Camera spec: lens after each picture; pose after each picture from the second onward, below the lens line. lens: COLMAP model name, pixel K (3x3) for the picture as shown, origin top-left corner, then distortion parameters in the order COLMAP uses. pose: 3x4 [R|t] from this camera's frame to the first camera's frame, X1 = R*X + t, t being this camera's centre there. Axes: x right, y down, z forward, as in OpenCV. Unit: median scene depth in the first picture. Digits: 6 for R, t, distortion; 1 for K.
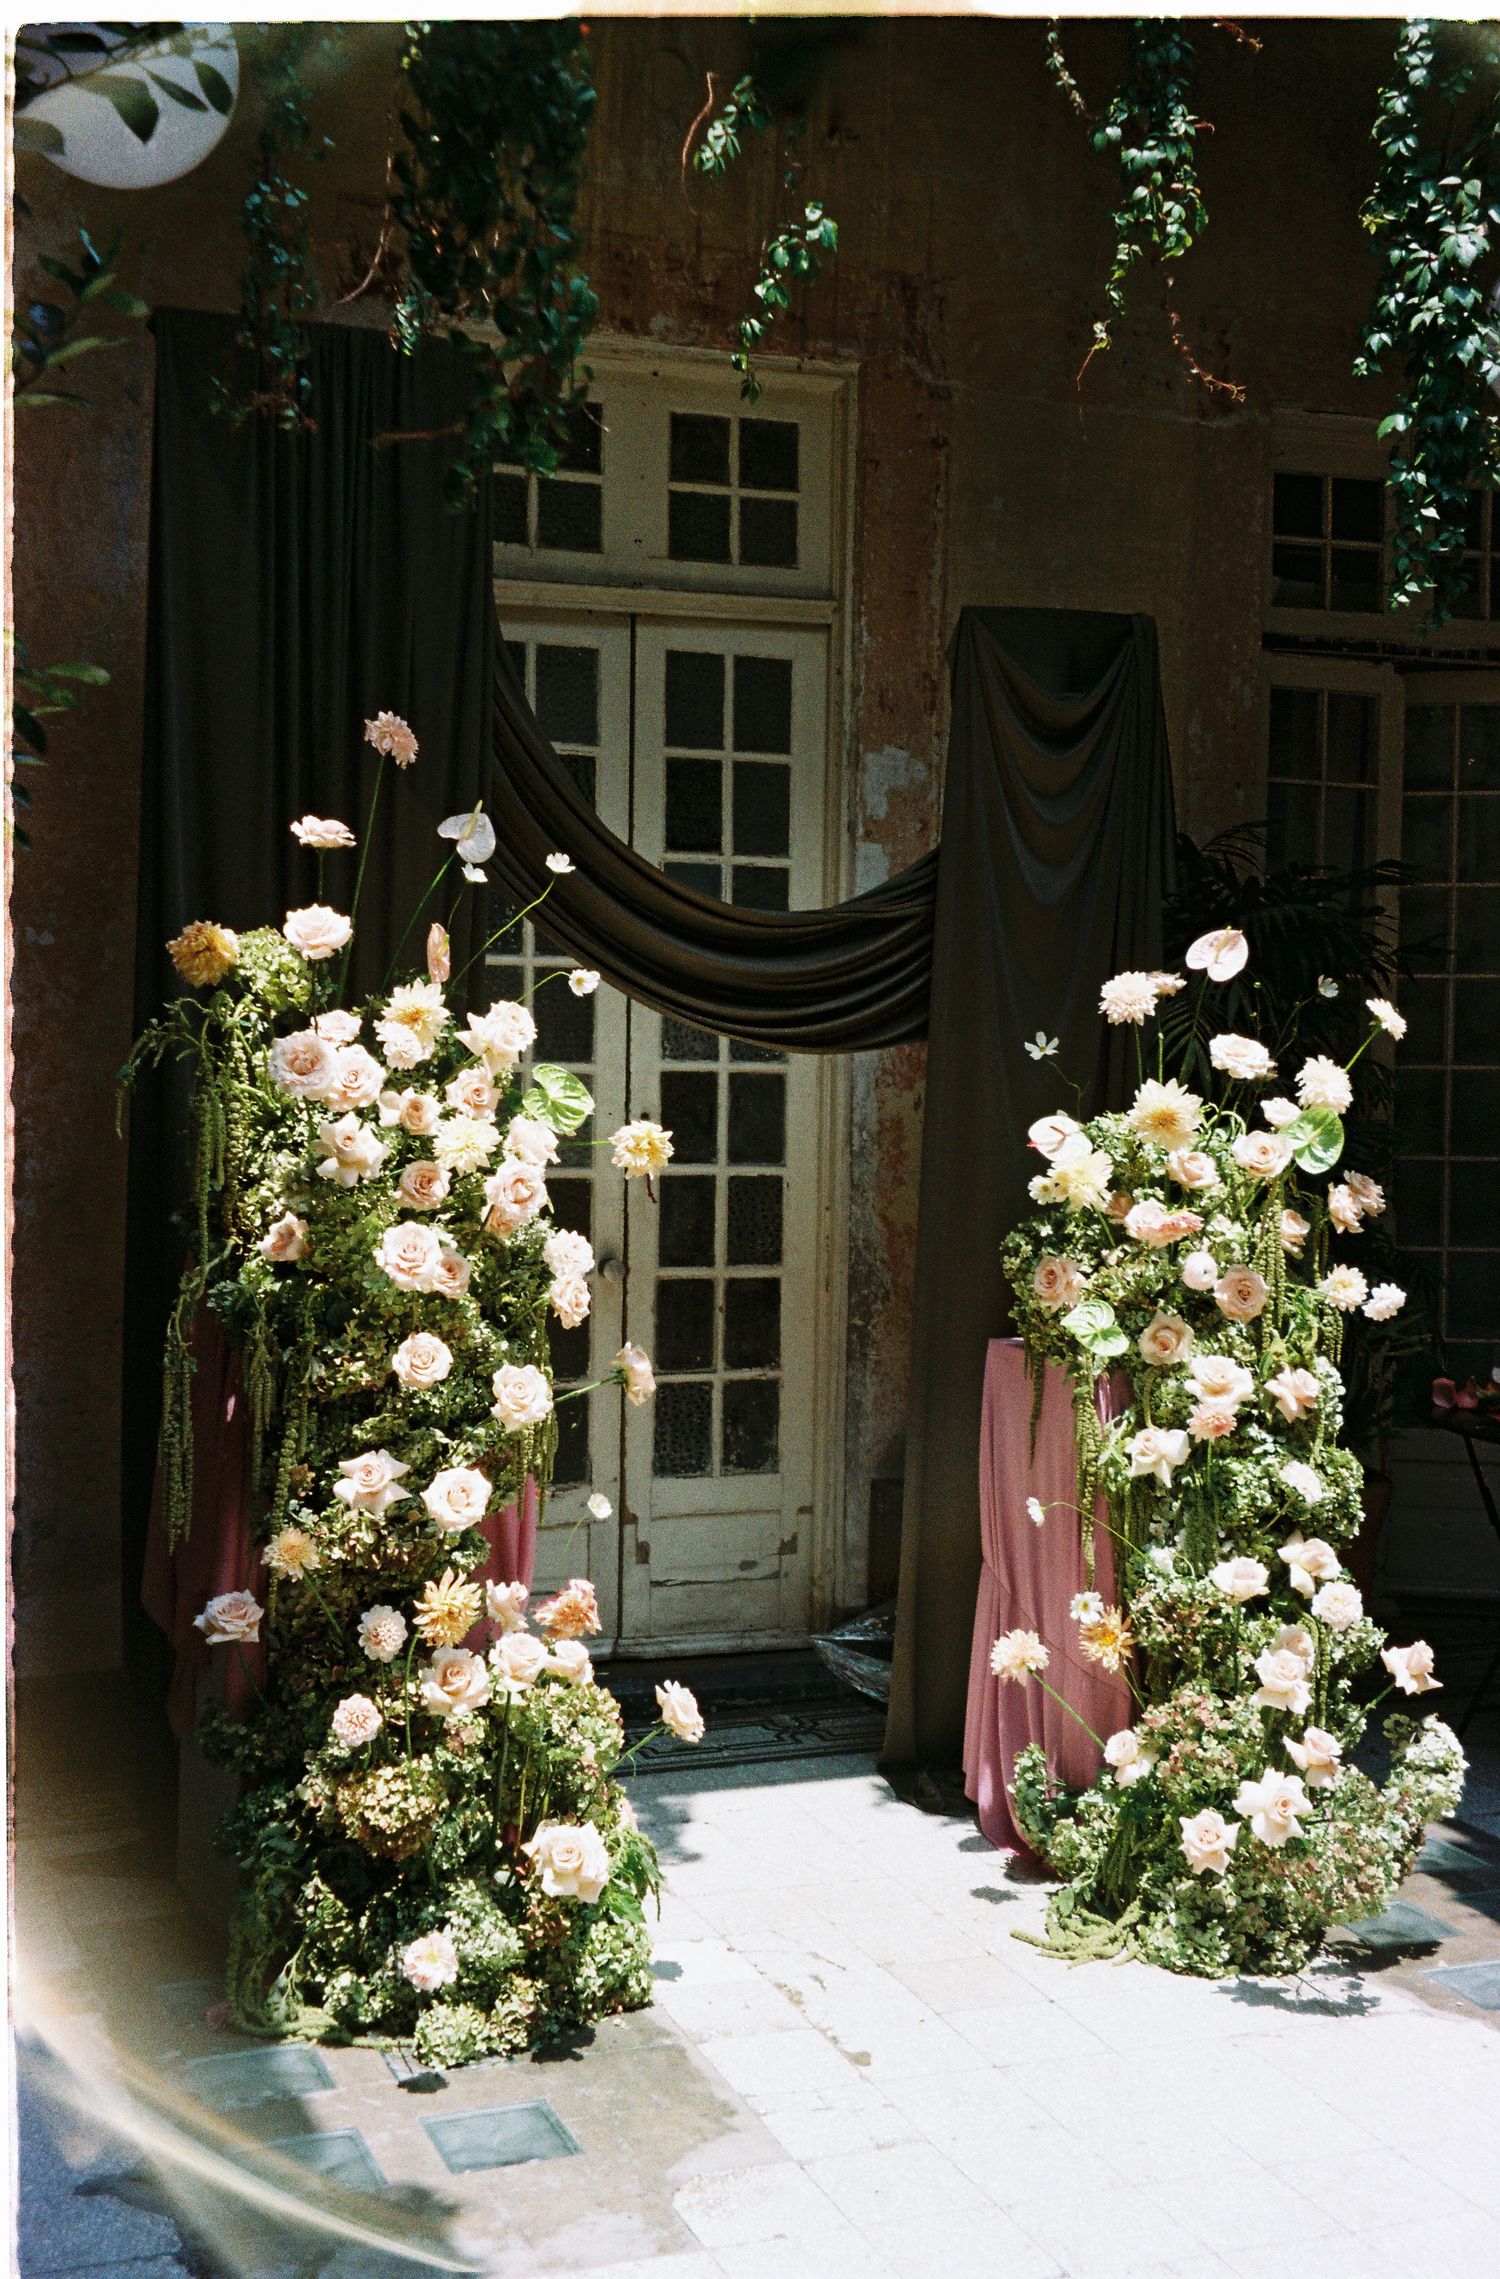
lens RADIAL K [[2521.5, 0, 750.0], [0, 2521.5, 1139.5], [0, 0, 1]] dist [0.187468, -0.312528]
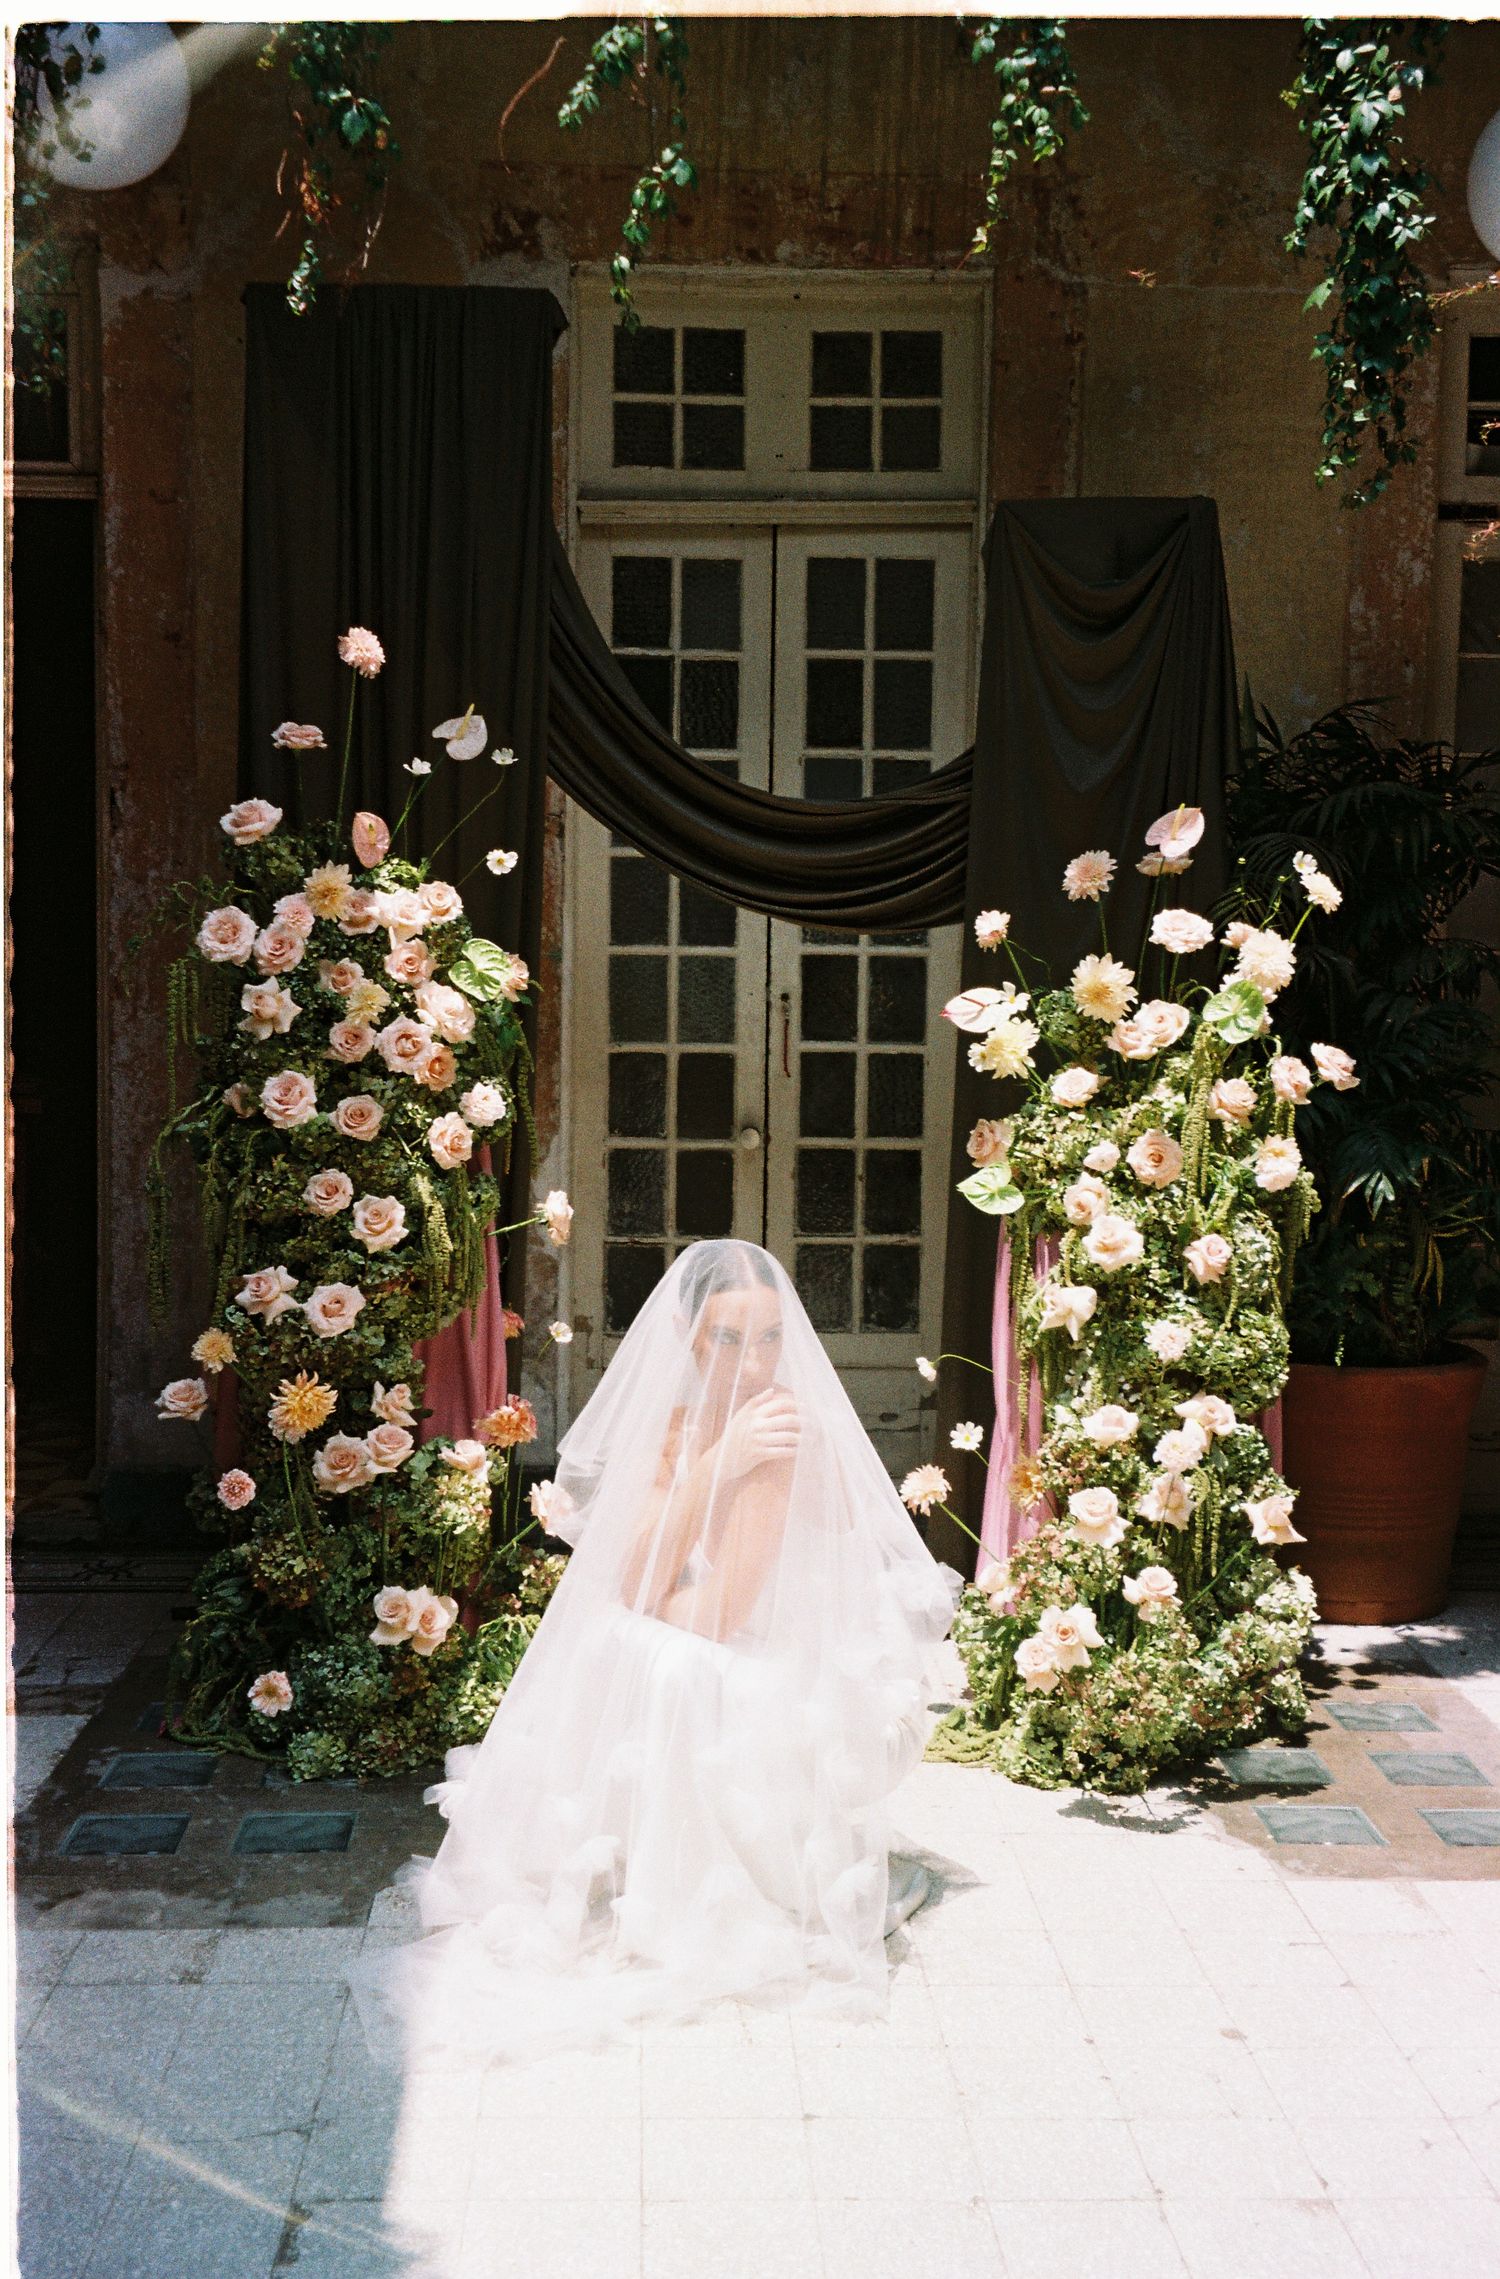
lens RADIAL K [[2575.1, 0, 831.4], [0, 2575.1, 1149.7], [0, 0, 1]] dist [0.157599, -0.295544]
pose [[0.944343, 0.020412, -0.328330, 0.341125], [-0.009020, 0.999304, 0.036183, 0.016359], [0.328840, -0.031208, 0.943870, -0.033065]]
